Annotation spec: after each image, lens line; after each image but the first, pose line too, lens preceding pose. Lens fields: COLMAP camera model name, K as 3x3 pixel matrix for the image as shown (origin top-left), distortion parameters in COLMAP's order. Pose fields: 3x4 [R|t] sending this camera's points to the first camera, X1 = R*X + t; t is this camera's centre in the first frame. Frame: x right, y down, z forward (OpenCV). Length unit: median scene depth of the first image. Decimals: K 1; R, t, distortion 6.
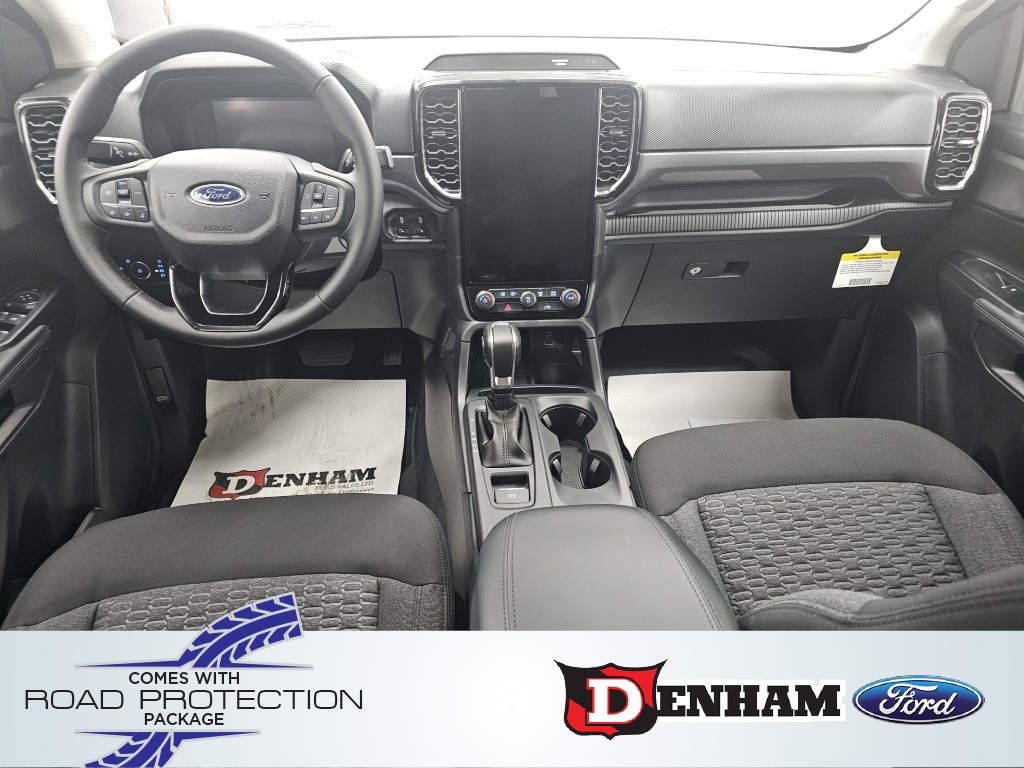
lens RADIAL K [[696.1, 0, 505.0], [0, 696.1, 378.5], [0, 0, 1]] dist [0.032785, -0.022598]
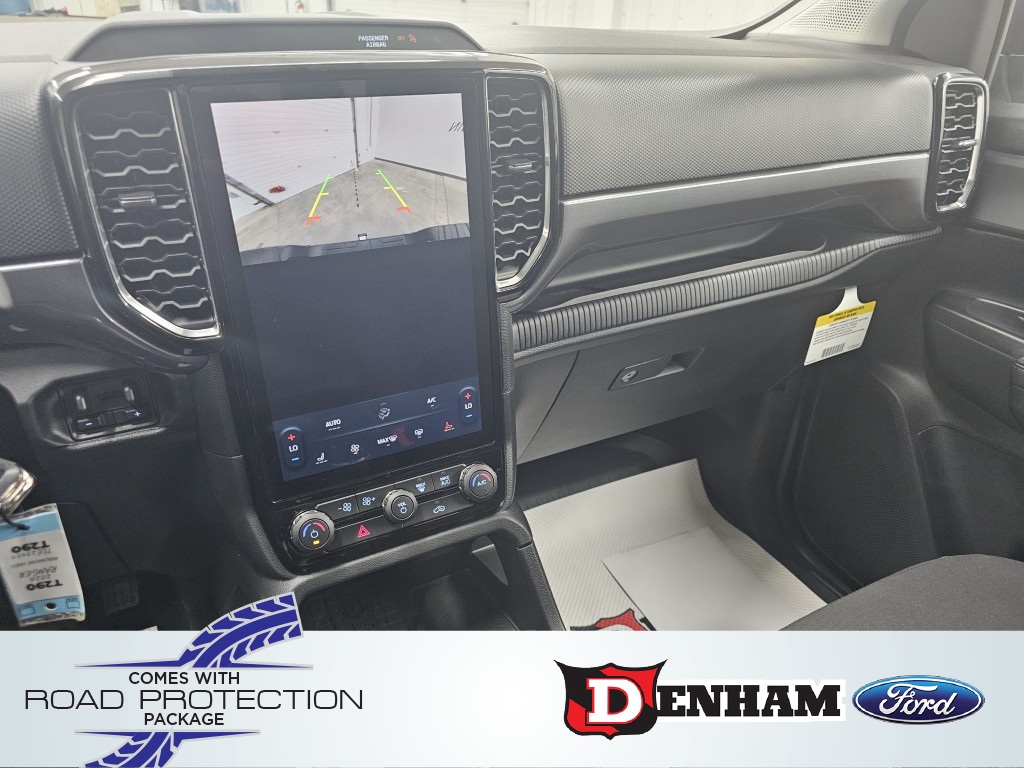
lens RADIAL K [[696.1, 0, 507.1], [0, 696.1, 392.1], [0, 0, 1]] dist [0.032785, -0.022598]
pose [[0.921192, -0.187894, 0.340735, -0.054232], [0.204833, 0.978696, -0.014084, -0.180977], [-0.330830, 0.082768, 0.940054, 0.524627]]
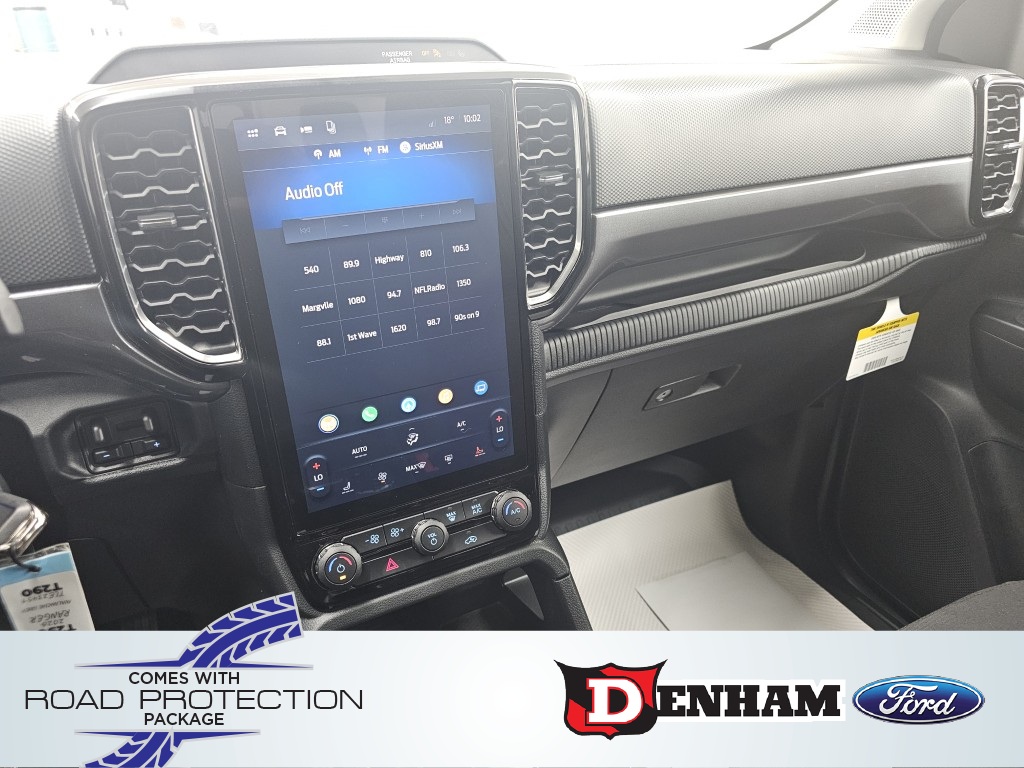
lens RADIAL K [[696.1, 0, 505.4], [0, 696.1, 382.9], [0, 0, 1]] dist [0.032785, -0.022598]
pose [[0.926764, -0.190507, 0.323752, -0.055890], [0.222544, 0.972778, -0.064634, -0.183541], [-0.302626, 0.131950, 0.943932, 0.553194]]
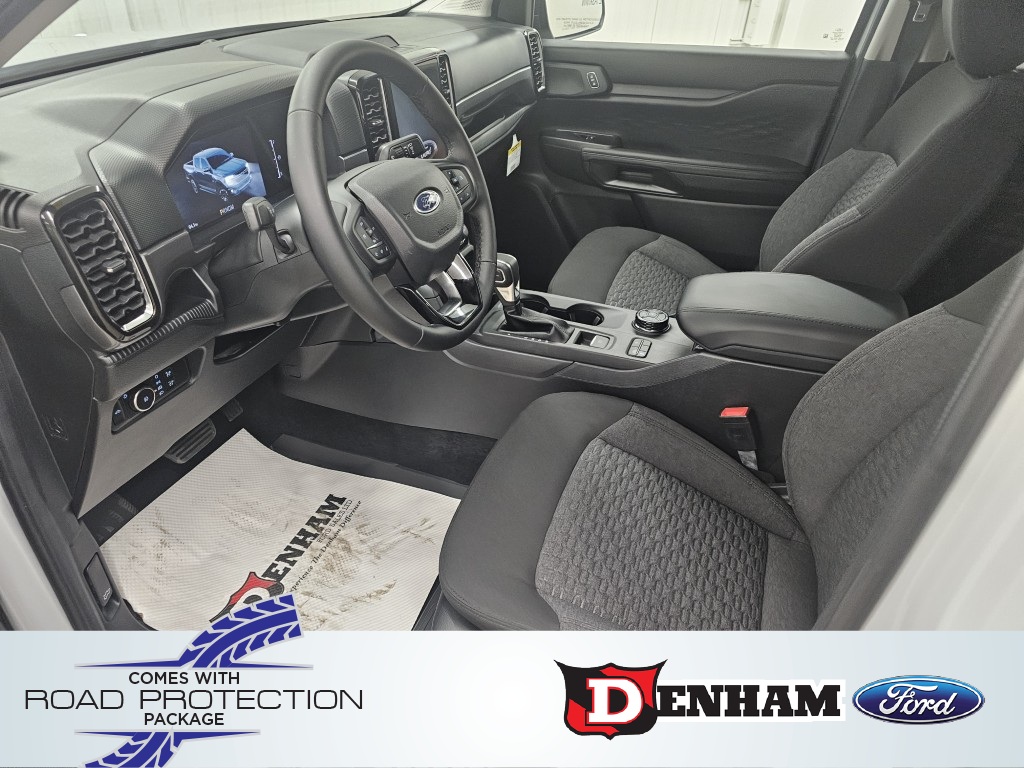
lens RADIAL K [[696.1, 0, 510.9], [0, 696.1, 393.9], [0, 0, 1]] dist [0.032785, -0.022598]
pose [[0.430892, -0.513720, 0.741906, -0.994820], [0.481255, 0.826290, 0.292642, -0.207578], [-0.763365, 0.230949, 0.603272, 0.255727]]
